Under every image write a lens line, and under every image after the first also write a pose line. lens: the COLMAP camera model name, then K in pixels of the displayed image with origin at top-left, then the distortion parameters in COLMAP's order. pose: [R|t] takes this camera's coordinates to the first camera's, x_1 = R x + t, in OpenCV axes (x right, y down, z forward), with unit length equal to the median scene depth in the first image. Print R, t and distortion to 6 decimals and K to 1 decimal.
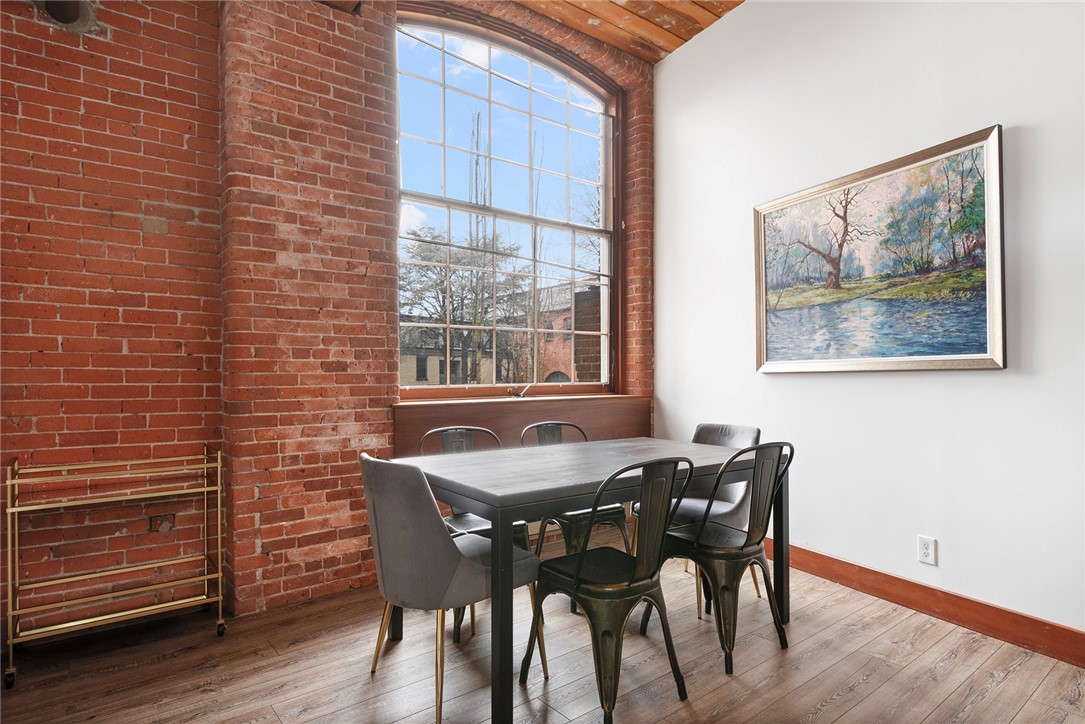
lens RADIAL K [[597.3, 0, 539.8], [0, 597.3, 376.8], [0, 0, 1]] dist [-0.000088, -0.003223]
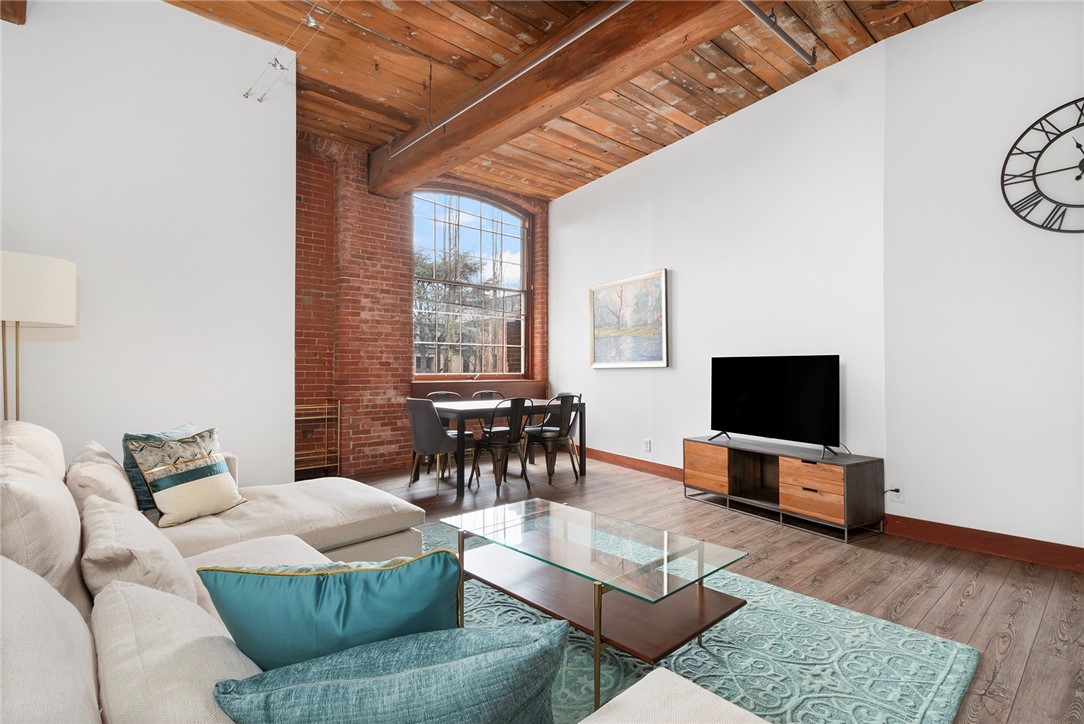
lens RADIAL K [[526.2, 0, 538.0], [0, 526.2, 363.0], [0, 0, 1]] dist [0.004400, -0.000089]
pose [[0.997923, 0.007390, 0.063996, 0.088770], [-0.006333, 0.999840, -0.016706, 0.007988], [-0.064109, 0.016266, 0.997810, -0.966059]]
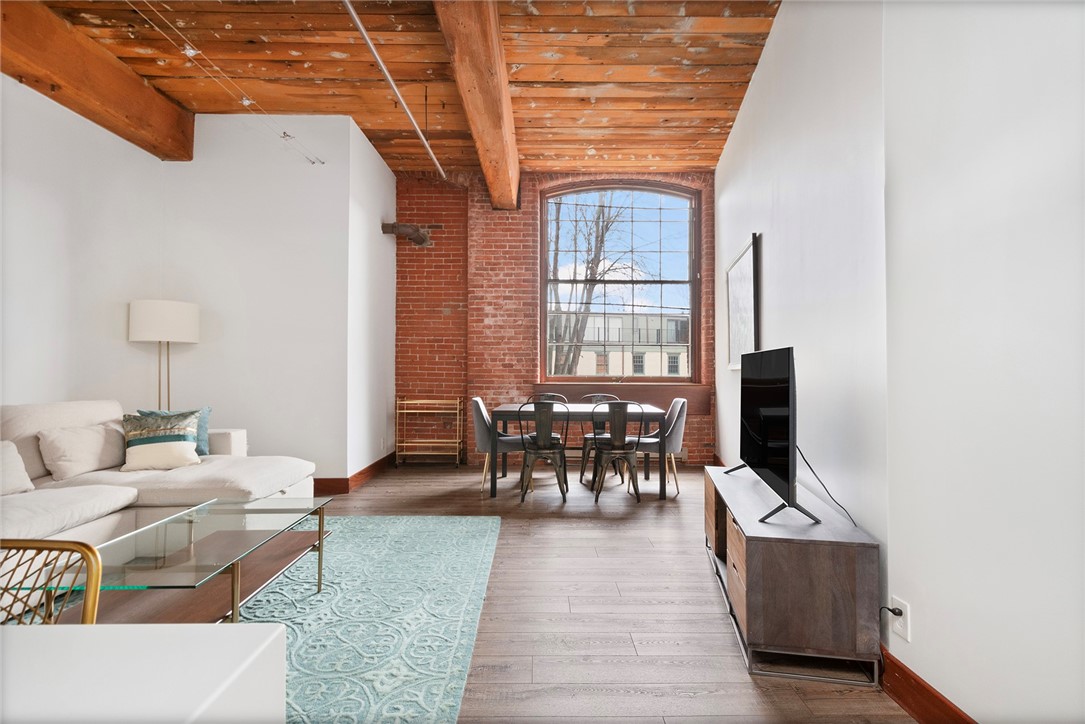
lens RADIAL K [[522.8, 0, 542.5], [0, 522.8, 362.0], [0, 0, 1]] dist [0.007449, -0.000869]
pose [[0.792164, -0.000765, -0.610307, 1.037486], [-0.011643, 0.999798, -0.016366, 0.000754], [0.610197, 0.020070, 0.791996, -0.535877]]
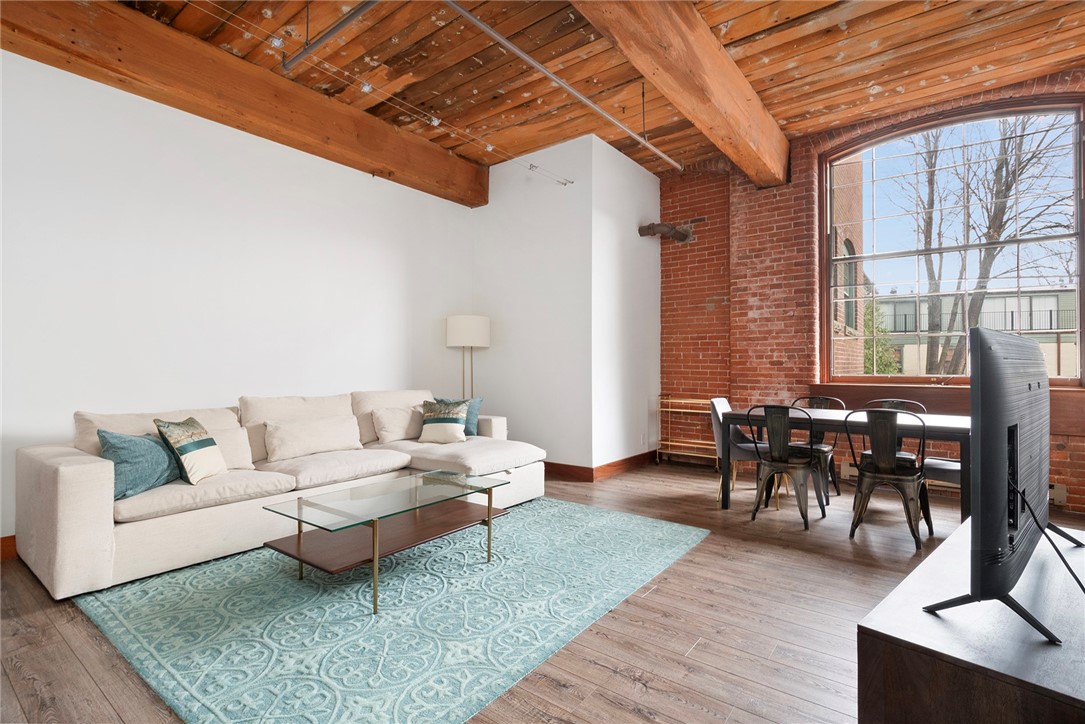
lens RADIAL K [[508.3, 0, 544.8], [0, 508.3, 358.2], [0, 0, 1]] dist [0.016705, -0.009418]
pose [[0.253427, -0.011257, -0.967289, 1.180712], [-0.010076, 0.999847, -0.014276, -0.001129], [0.967302, 0.013364, 0.253275, -0.204559]]
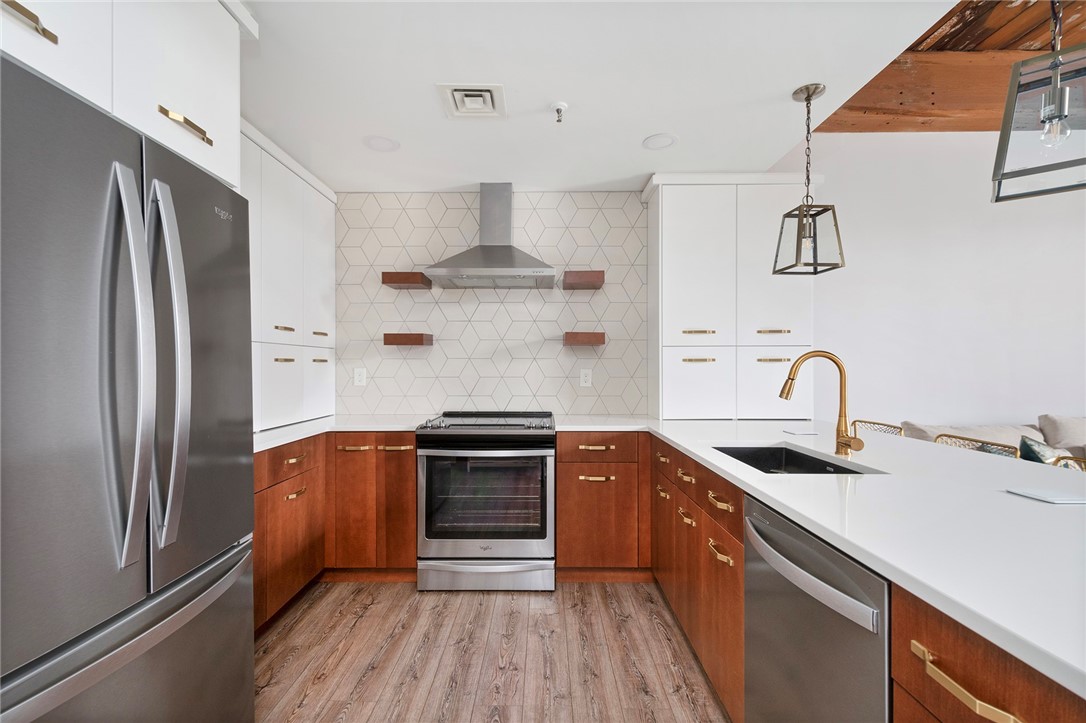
lens RADIAL K [[486.4, 0, 545.1], [0, 486.4, 366.3], [0, 0, 1]] dist [0.014502, -0.000253]
pose [[-0.621962, 0.006849, -0.783017, 1.374953], [-0.001436, 0.999950, 0.009887, -0.038221], [0.783046, 0.007274, -0.621921, -0.807385]]
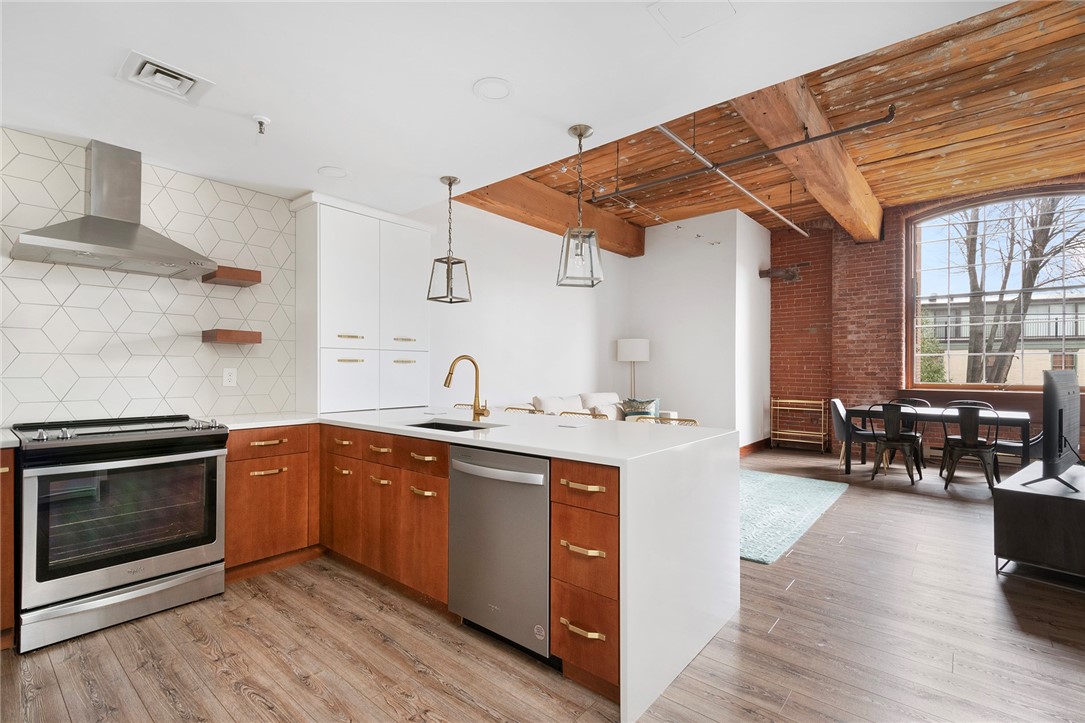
lens RADIAL K [[492.9, 0, 544.0], [0, 492.9, 368.0], [0, 0, 1]] dist [0.016707, -0.000200]
pose [[0.200553, 0.002356, -0.979680, 1.659288], [-0.010991, 0.999940, 0.000155, -0.029081], [0.979621, 0.010736, 0.200566, -0.965592]]
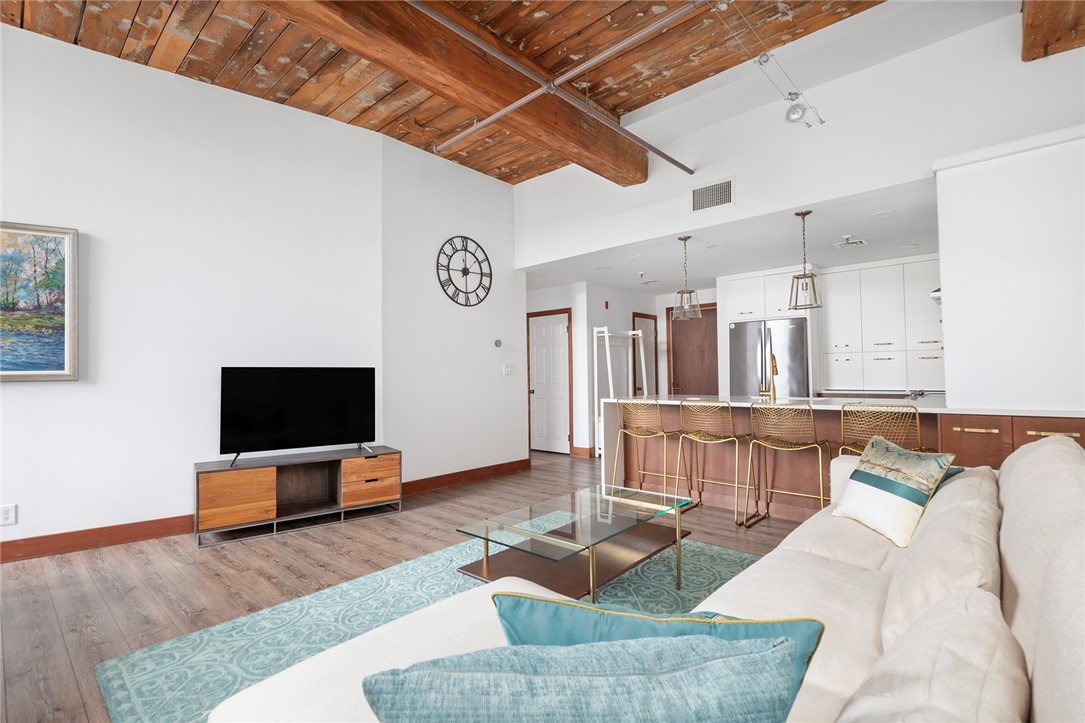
lens RADIAL K [[494.7, 0, 542.5], [0, 494.7, 361.5], [0, 0, 1]] dist [0.002460, -0.000033]
pose [[-0.167087, 0.034857, 0.985326, -0.638994], [0.020312, 0.999284, -0.031907, 0.003534], [-0.985733, 0.014683, -0.167676, -0.012717]]
